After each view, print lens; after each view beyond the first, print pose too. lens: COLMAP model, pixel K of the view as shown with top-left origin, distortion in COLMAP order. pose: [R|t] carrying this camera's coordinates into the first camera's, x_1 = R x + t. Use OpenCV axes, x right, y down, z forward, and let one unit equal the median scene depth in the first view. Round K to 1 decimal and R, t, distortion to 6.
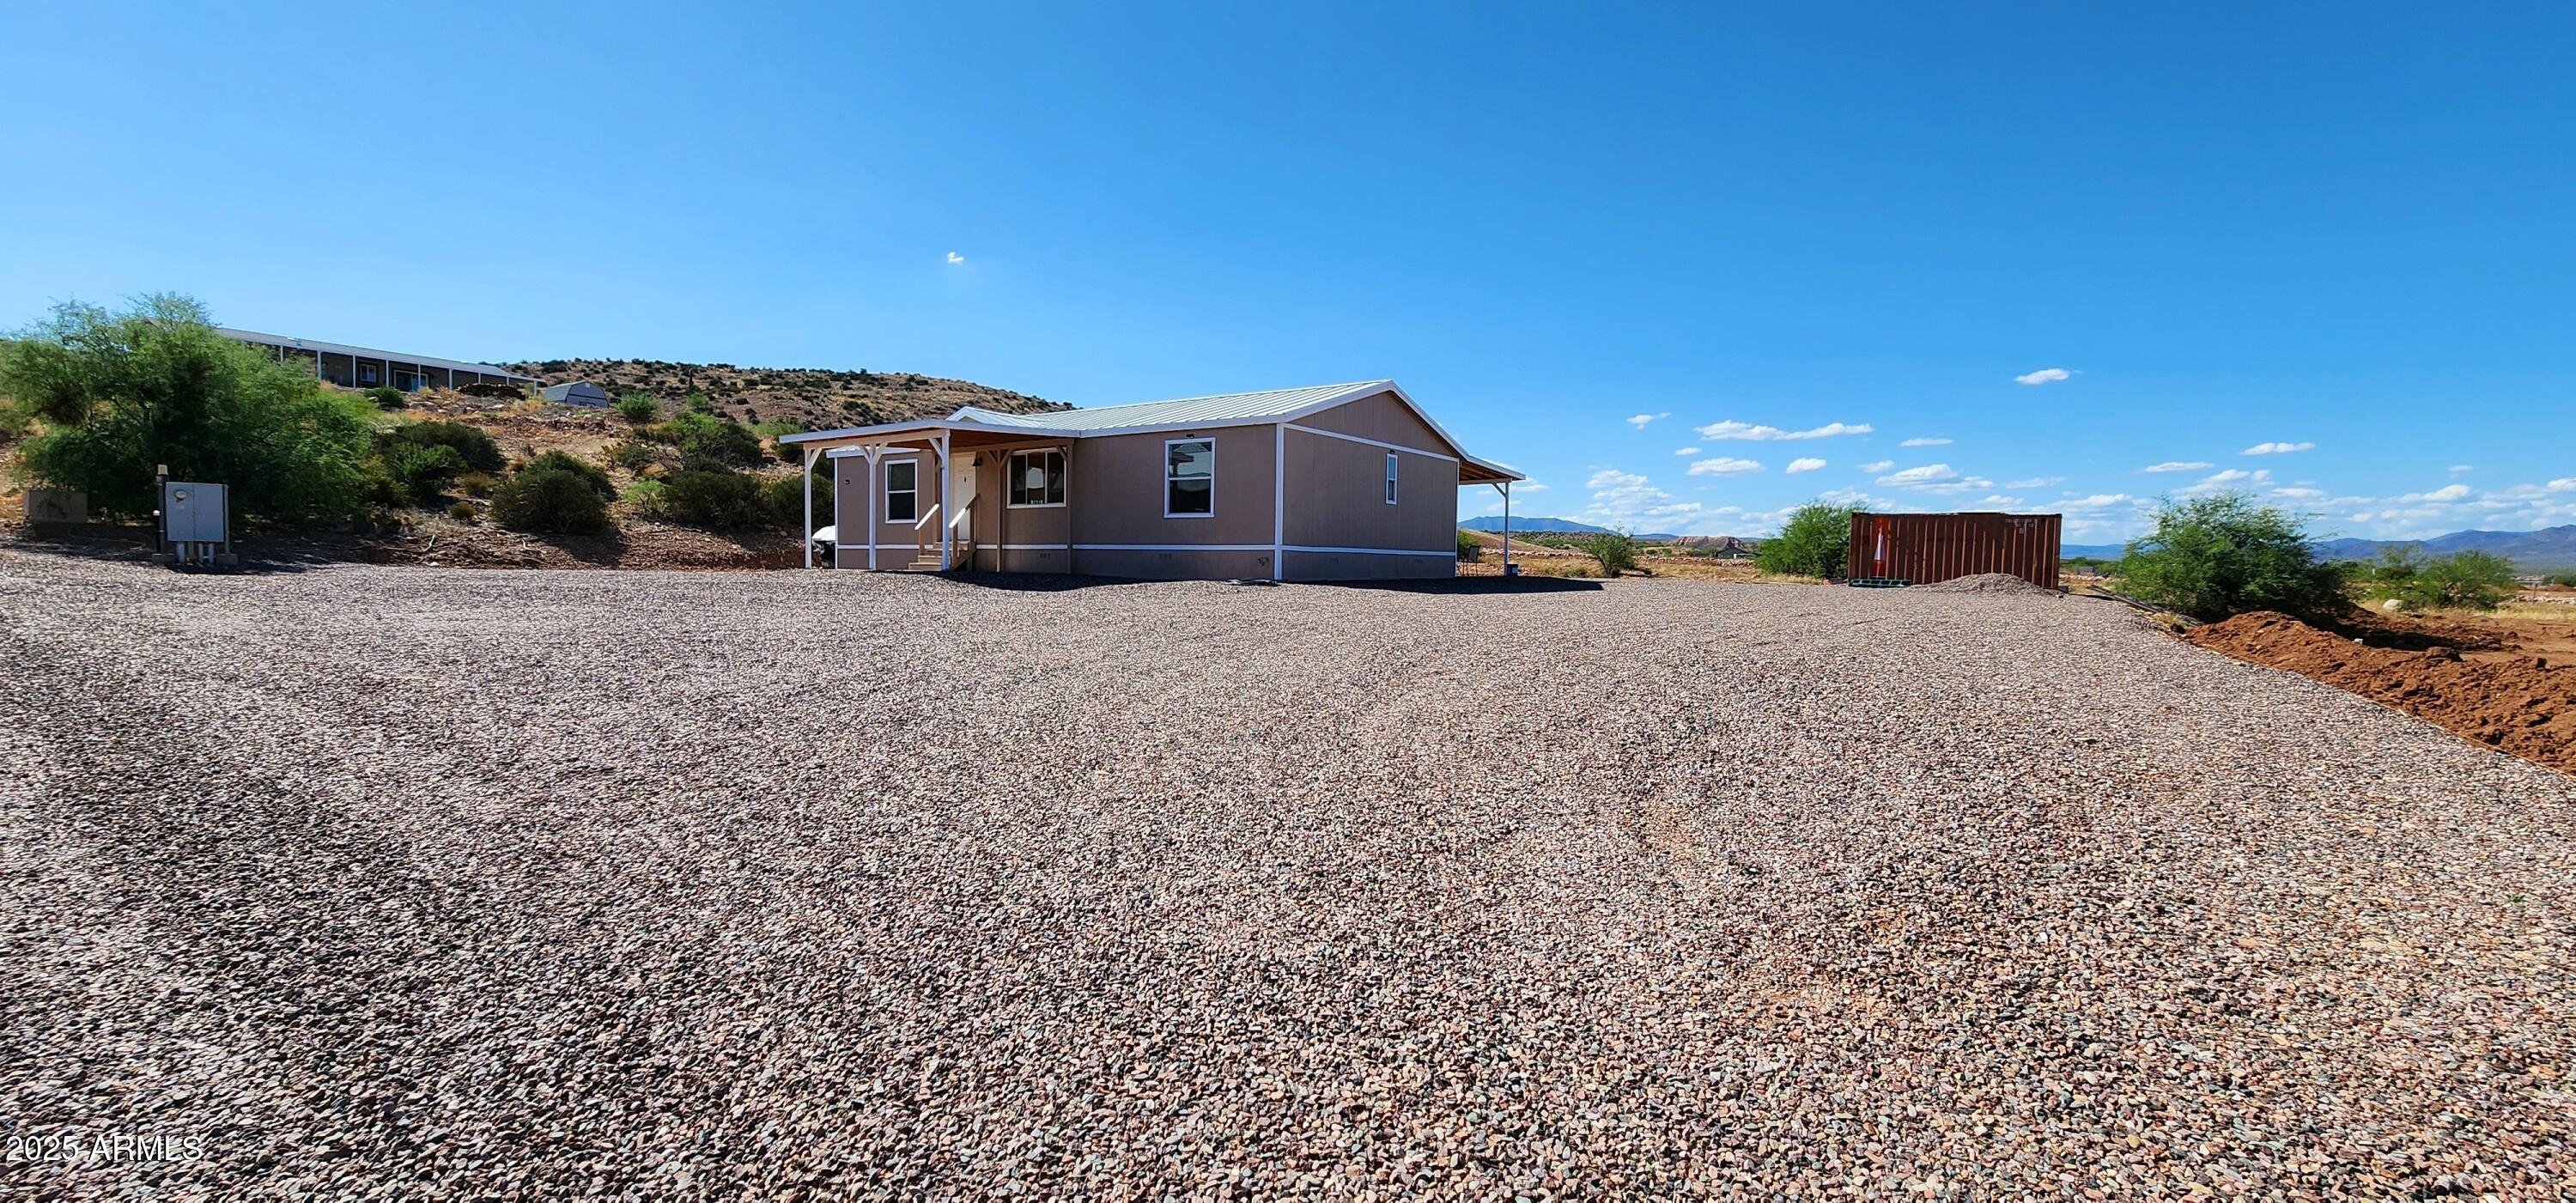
lens RADIAL K [[1060.5, 0, 1283.1], [0, 1060.5, 604.8], [0, 0, 1]] dist [0.000940, -0.002284]
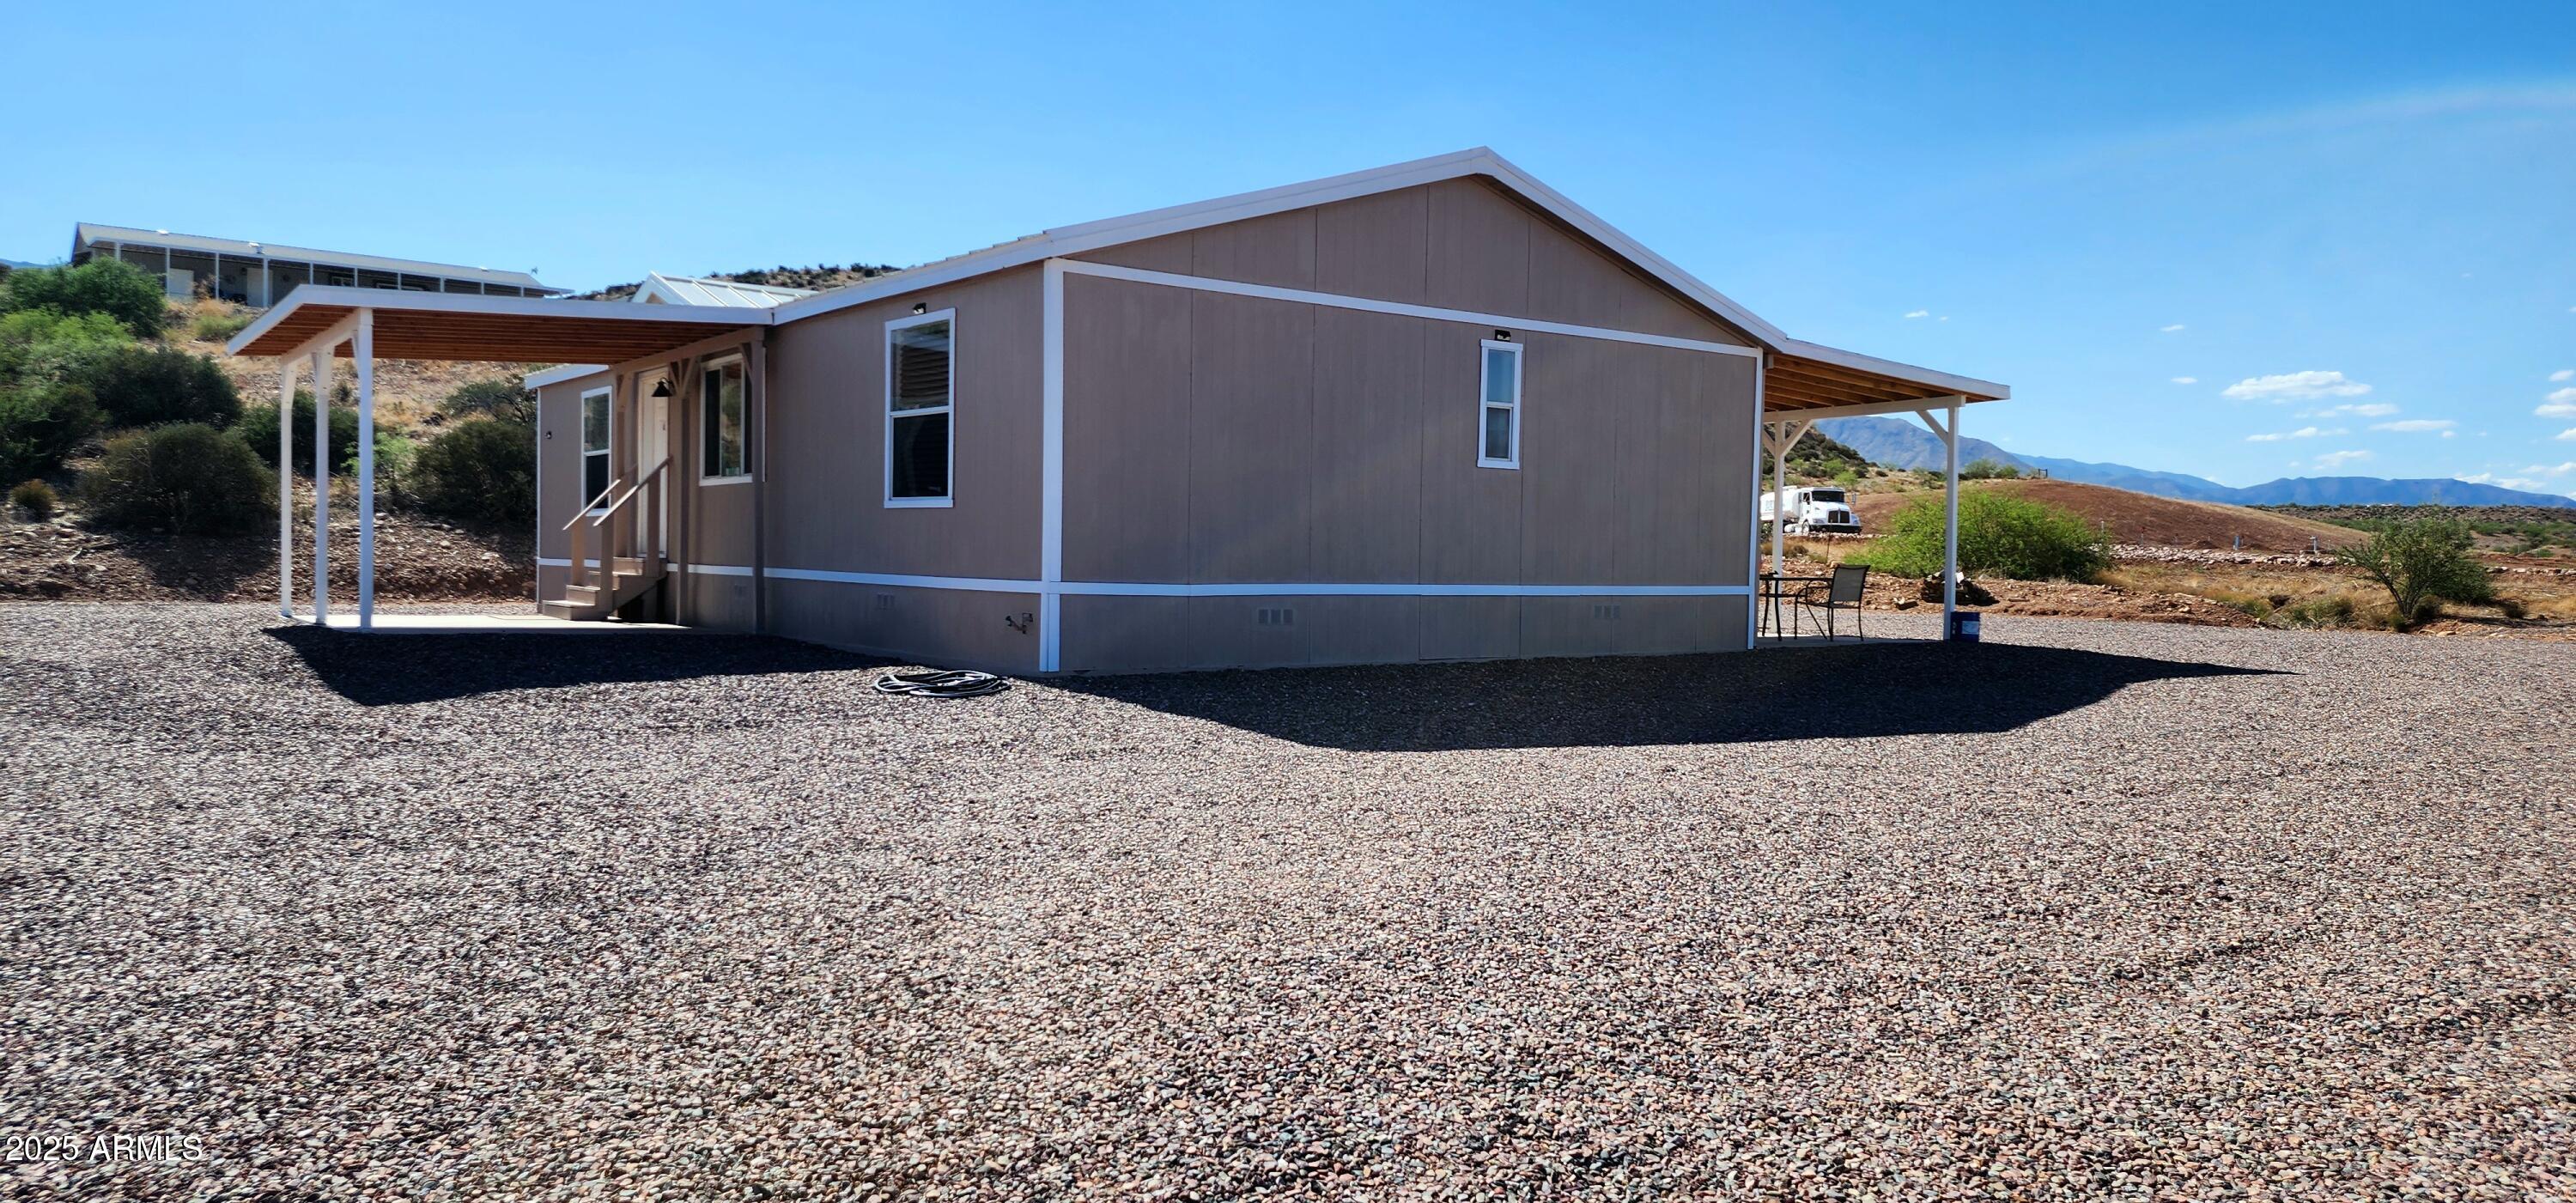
lens RADIAL K [[1717.7, 0, 1291.2], [0, 1717.7, 597.1], [0, 0, 1]] dist [0.074119, -0.057282]
pose [[0.942846, 0.011528, -0.333030, 0.241652], [-0.017772, 0.999719, -0.015708, -0.036169], [0.332755, 0.020728, 0.942785, 0.379281]]
